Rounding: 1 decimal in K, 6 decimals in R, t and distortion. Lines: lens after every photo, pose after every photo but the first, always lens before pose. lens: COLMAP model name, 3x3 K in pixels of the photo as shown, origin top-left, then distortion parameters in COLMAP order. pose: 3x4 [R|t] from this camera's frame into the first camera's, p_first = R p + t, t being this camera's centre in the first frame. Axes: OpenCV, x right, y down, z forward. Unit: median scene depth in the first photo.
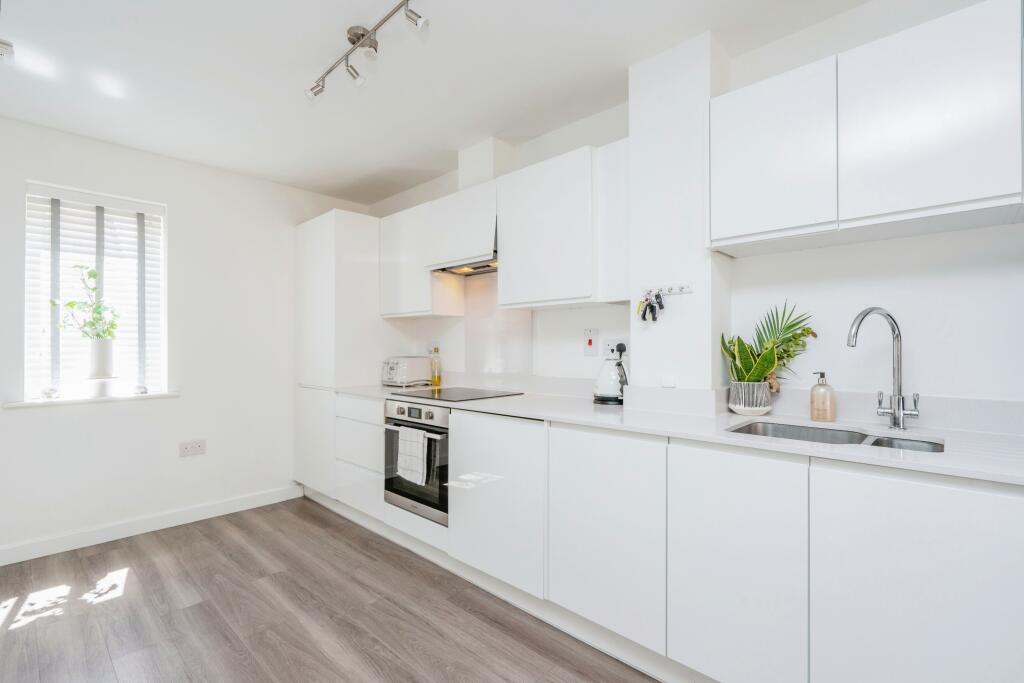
lens RADIAL K [[476.7, 0, 512.1], [0, 476.7, 343.2], [0, 0, 1]] dist [0.002757, 0.000116]
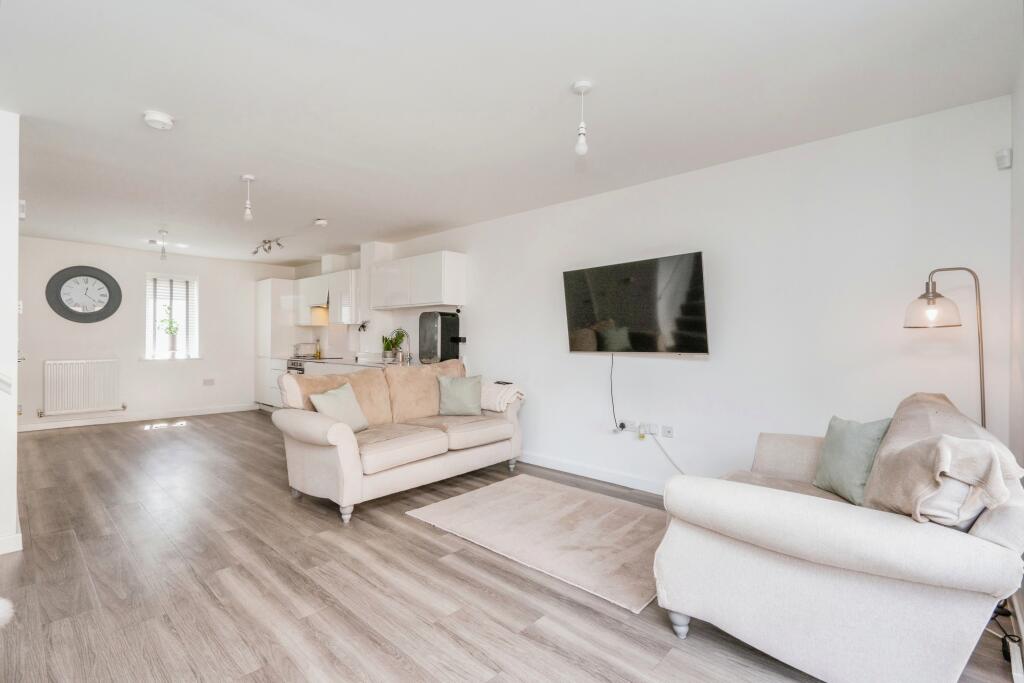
lens RADIAL K [[476.7, 0, 512.1], [0, 476.7, 339.1], [0, 0, 1]] dist [0.002757, 0.000116]
pose [[0.999957, 0.009029, 0.002173, 0.870943], [-0.009032, 0.999958, 0.001401, -0.004980], [-0.002161, -0.001421, 0.999997, -1.443053]]
